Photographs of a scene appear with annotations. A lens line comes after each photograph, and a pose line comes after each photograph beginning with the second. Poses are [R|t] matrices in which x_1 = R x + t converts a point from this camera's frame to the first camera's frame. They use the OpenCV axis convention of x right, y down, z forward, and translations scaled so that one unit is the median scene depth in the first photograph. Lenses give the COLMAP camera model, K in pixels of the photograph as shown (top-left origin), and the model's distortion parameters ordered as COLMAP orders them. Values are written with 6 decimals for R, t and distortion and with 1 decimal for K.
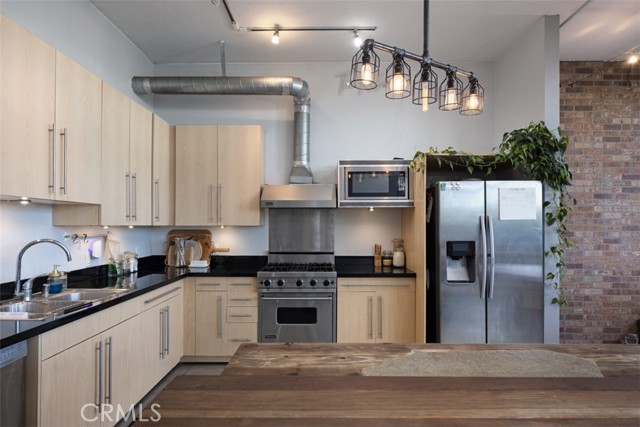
lens RADIAL K [[346.0, 0, 319.4], [0, 346.0, 216.9], [0, 0, 1]] dist [-0.003938, -0.000340]
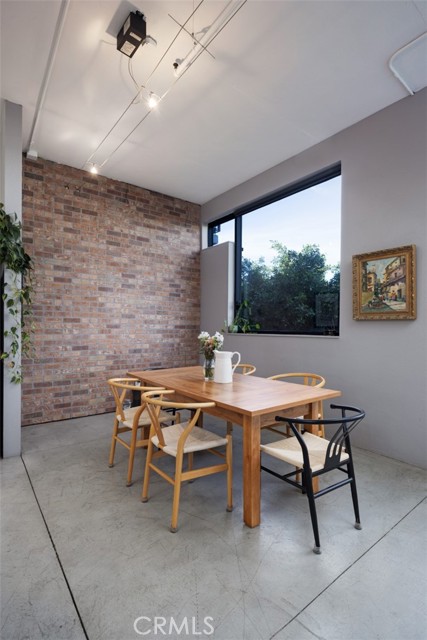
lens RADIAL K [[307.7, 0, 213.3], [0, 307.7, 322.8], [0, 0, 1]] dist [0.003162, 0.000170]
pose [[0.781913, 0.008342, 0.623332, 0.443736], [-0.014063, 0.999892, 0.004259, 0.047819], [-0.623229, -0.012096, 0.781945, -0.081551]]
